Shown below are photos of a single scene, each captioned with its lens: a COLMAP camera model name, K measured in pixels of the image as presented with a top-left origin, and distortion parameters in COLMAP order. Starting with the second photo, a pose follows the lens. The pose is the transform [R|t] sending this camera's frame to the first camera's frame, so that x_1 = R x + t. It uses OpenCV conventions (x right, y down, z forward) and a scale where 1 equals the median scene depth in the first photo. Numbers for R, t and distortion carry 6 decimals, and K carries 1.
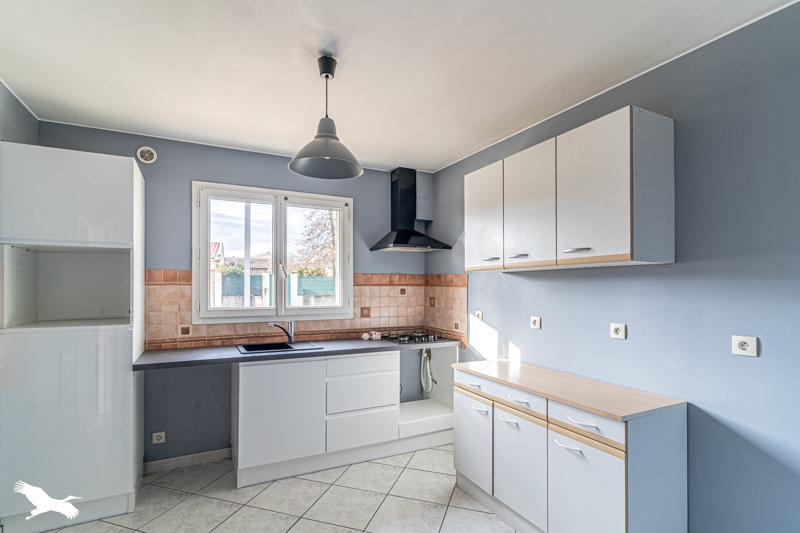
lens RADIAL K [[390.7, 0, 379.8], [0, 390.7, 294.3], [0, 0, 1]] dist [0.002276, -0.000471]
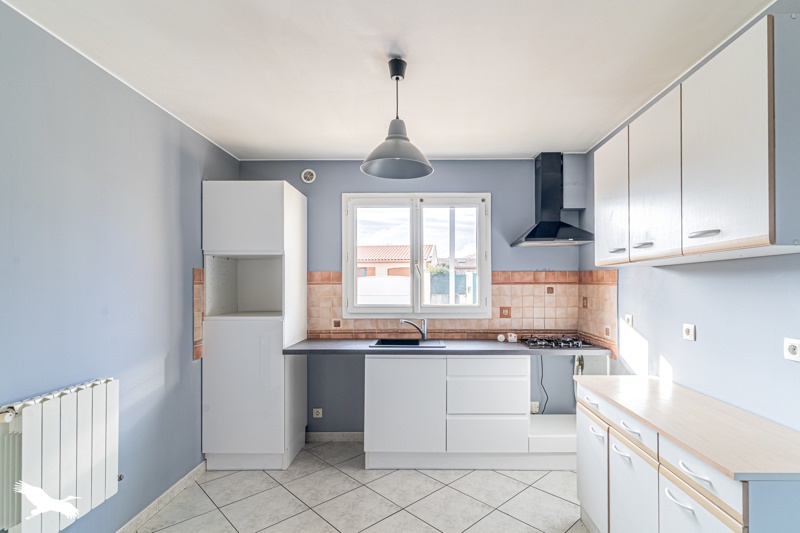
lens RADIAL K [[390.7, 0, 405.7], [0, 390.7, 292.0], [0, 0, 1]] dist [0.002276, -0.000471]
pose [[0.892590, 0.005231, -0.450839, 0.216367], [-0.006472, 0.999978, -0.001211, -0.000545], [0.450823, 0.003999, 0.892604, 0.064865]]
